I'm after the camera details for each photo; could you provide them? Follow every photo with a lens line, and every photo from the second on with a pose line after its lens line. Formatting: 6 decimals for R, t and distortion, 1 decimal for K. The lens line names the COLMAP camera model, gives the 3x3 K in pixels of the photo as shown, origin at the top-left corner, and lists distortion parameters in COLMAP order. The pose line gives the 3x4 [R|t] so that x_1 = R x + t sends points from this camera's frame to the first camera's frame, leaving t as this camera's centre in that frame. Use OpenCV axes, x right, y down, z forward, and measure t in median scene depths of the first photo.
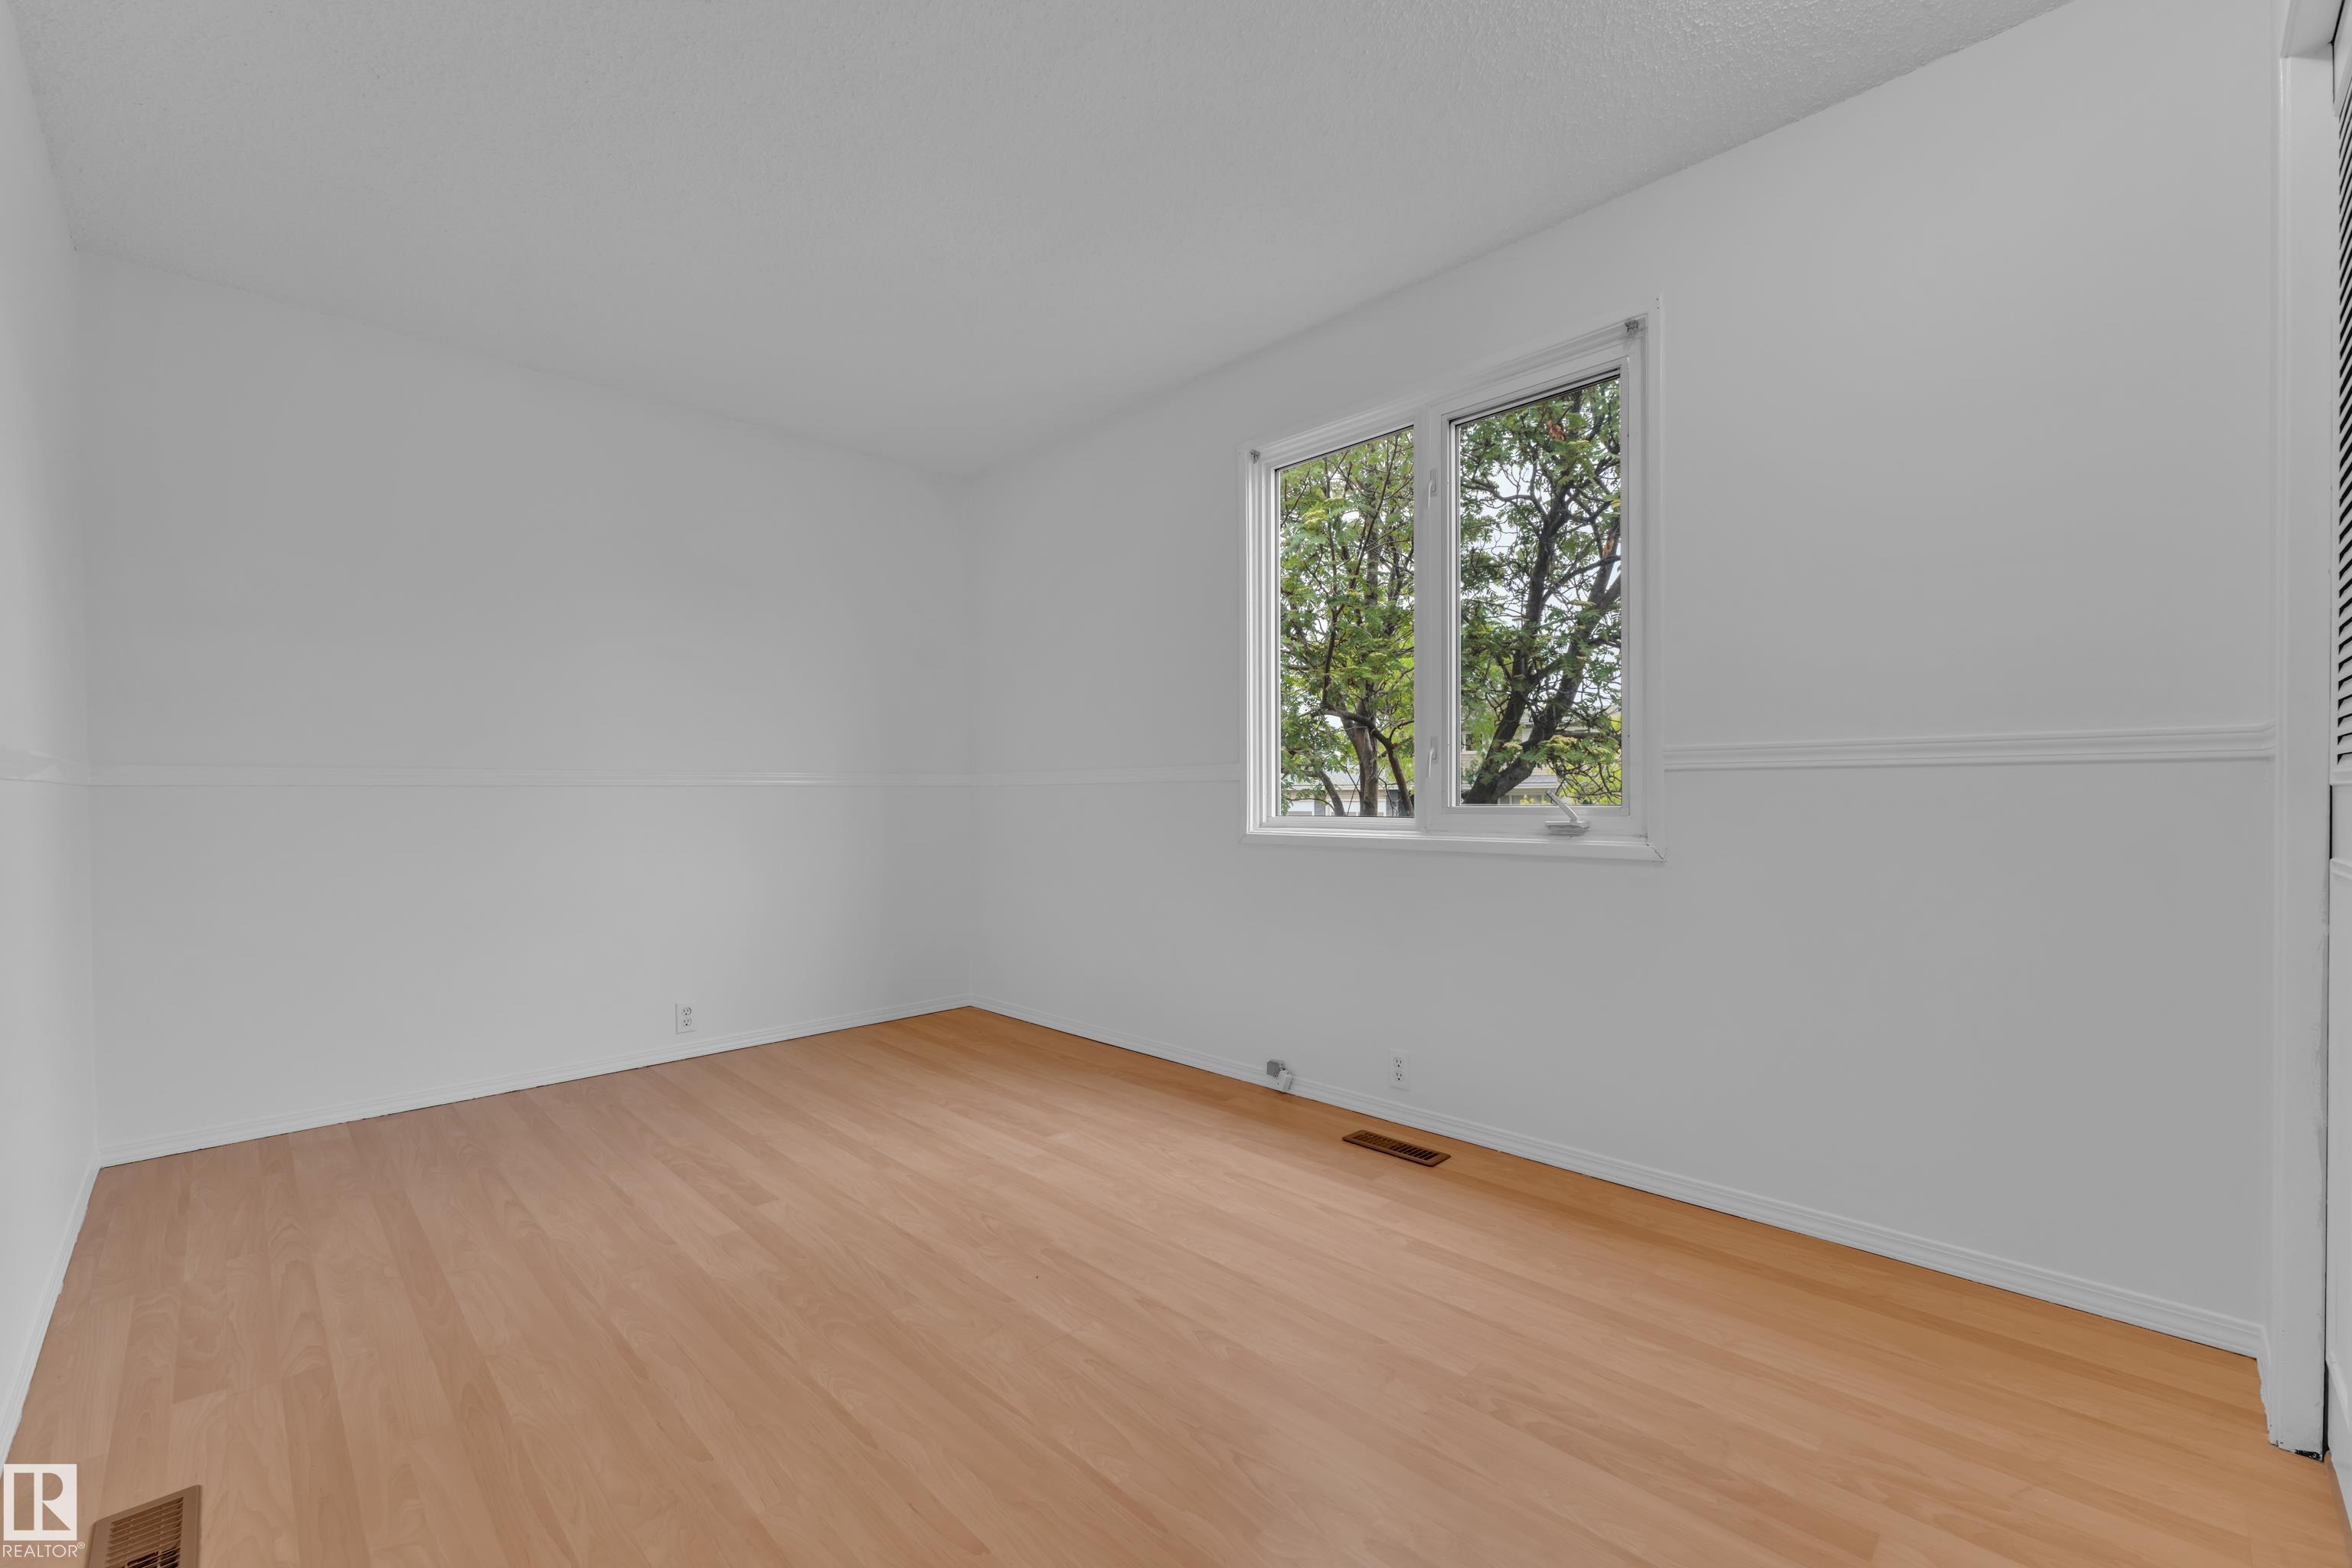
lens RADIAL K [[943.9, 0, 1175.2], [0, 943.9, 785.9], [0, 0, 1]] dist [-0.001195, -0.000064]
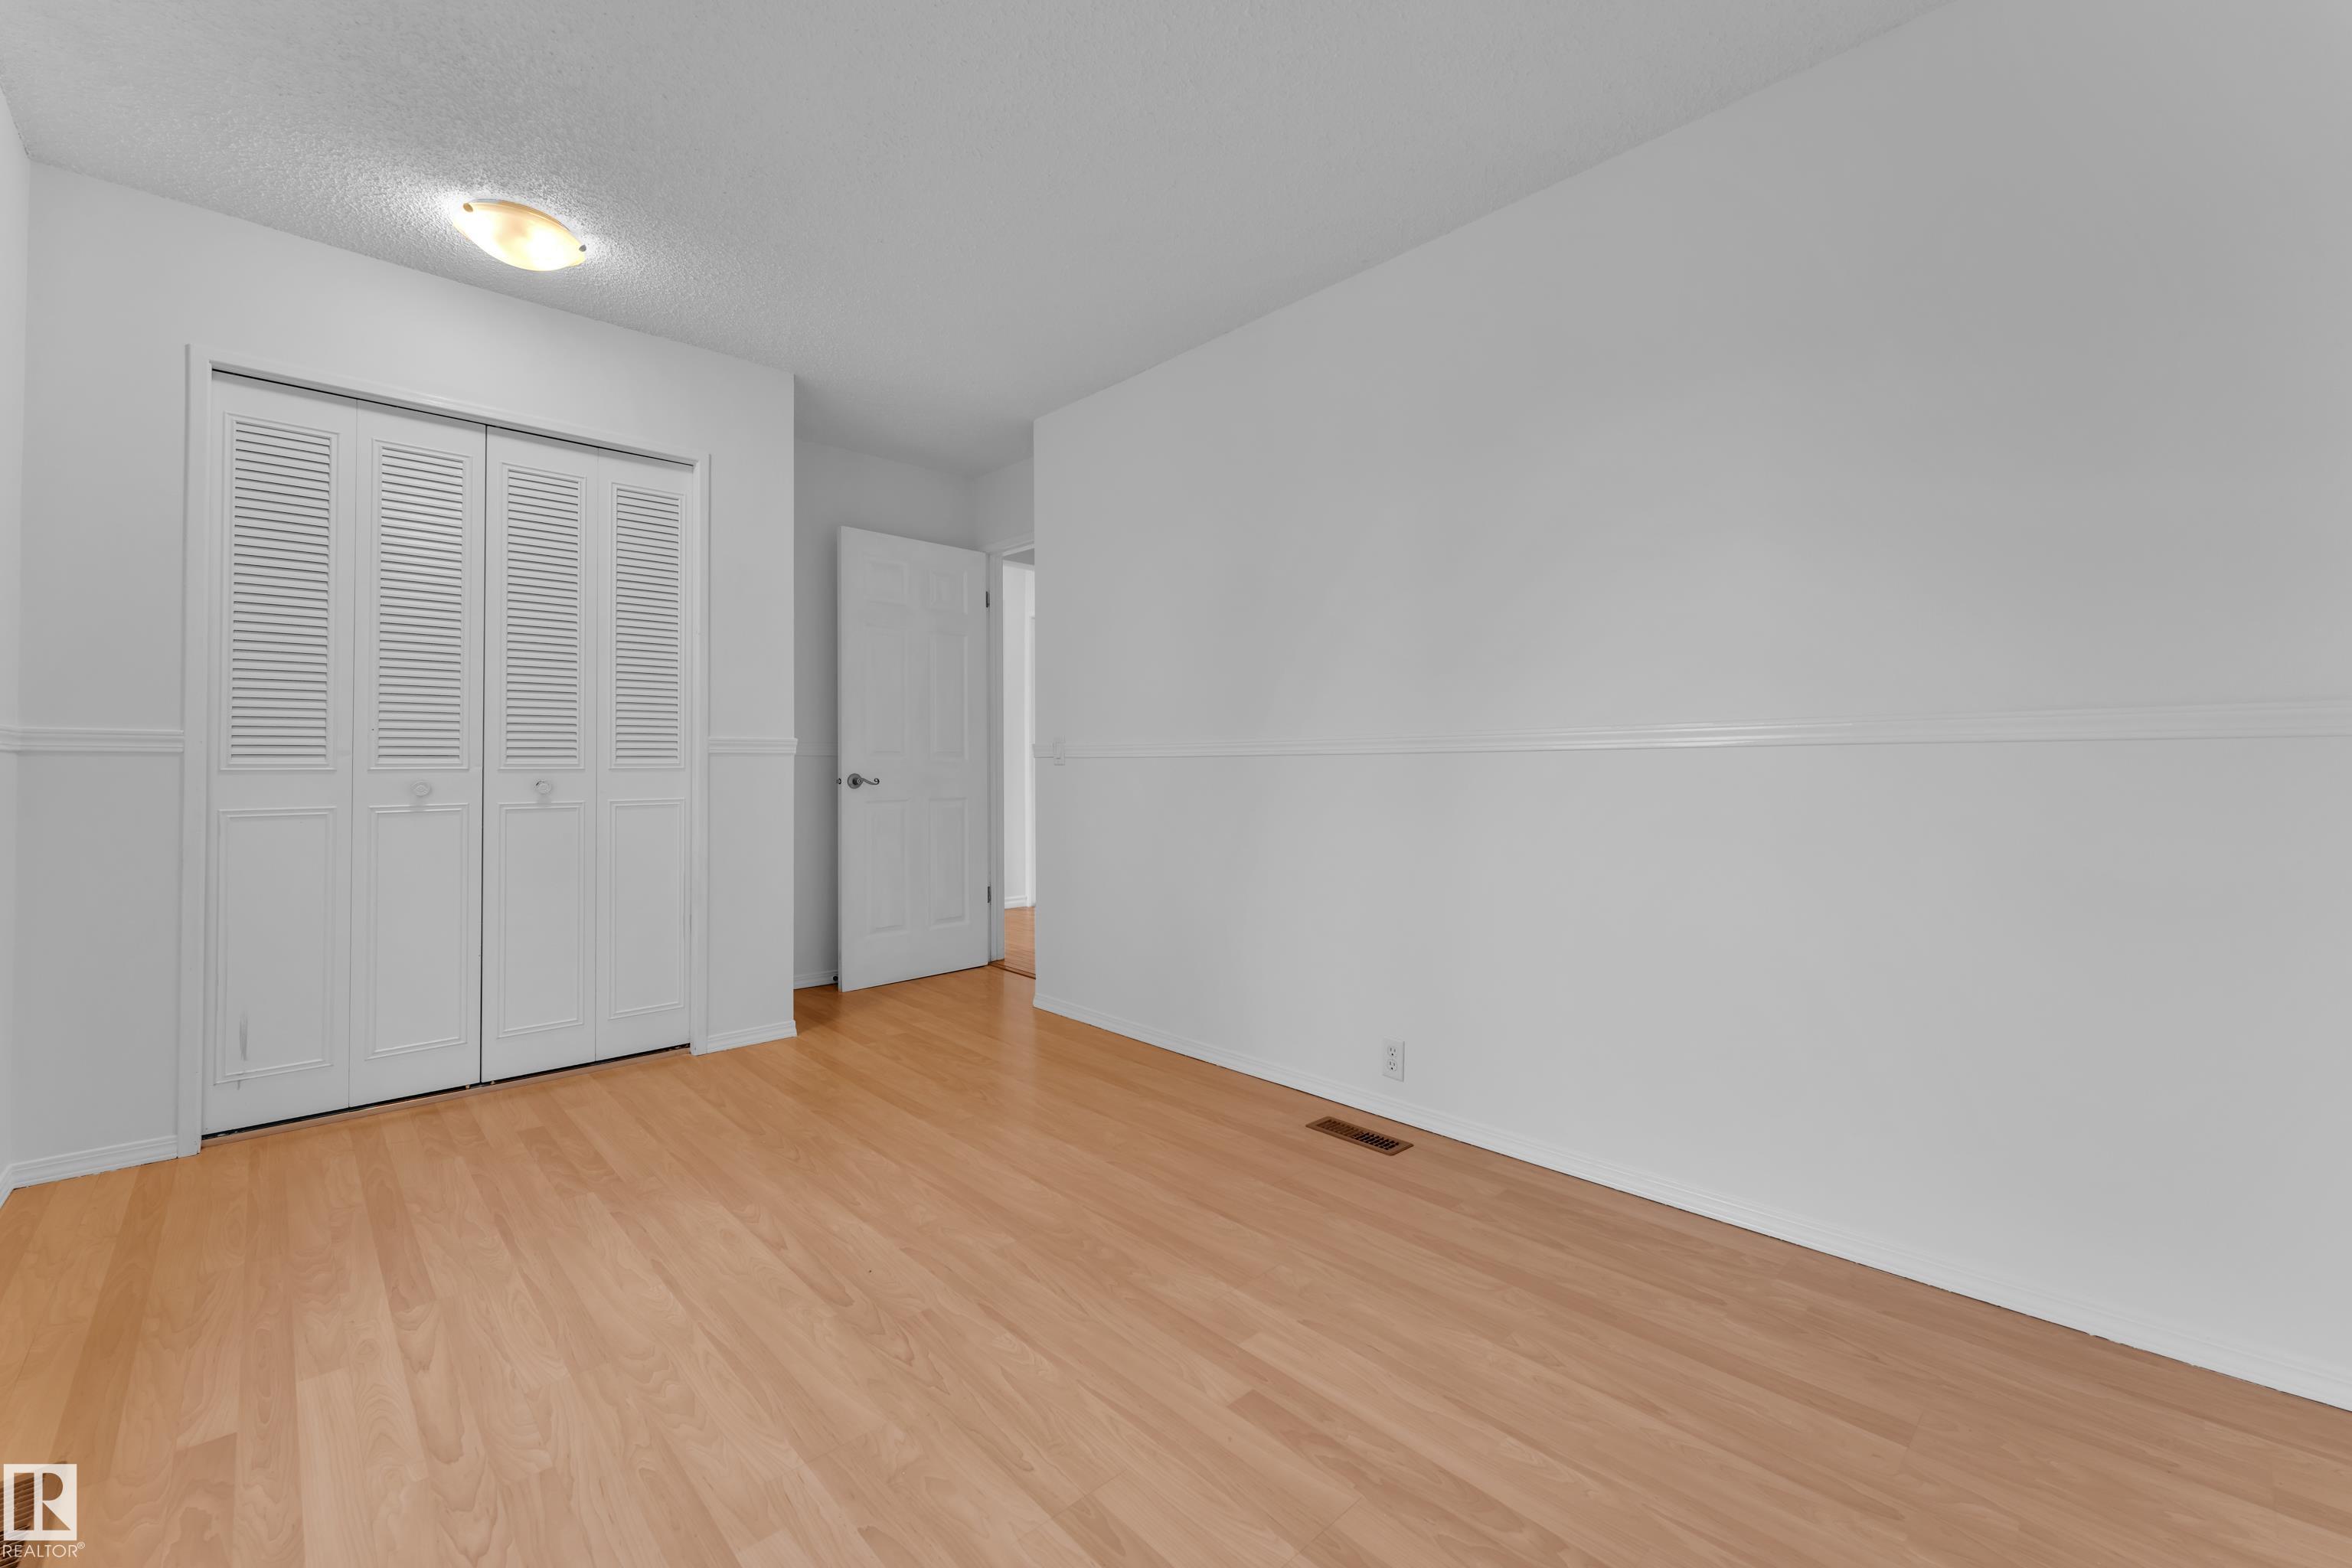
lens RADIAL K [[943.9, 0, 1176.8], [0, 943.9, 775.3], [0, 0, 1]] dist [-0.001195, -0.000064]
pose [[-0.999502, 0.010285, 0.029833, -0.468954], [0.010258, 0.999947, -0.001064, 0.022168], [-0.029843, -0.000758, -0.999554, 1.862630]]
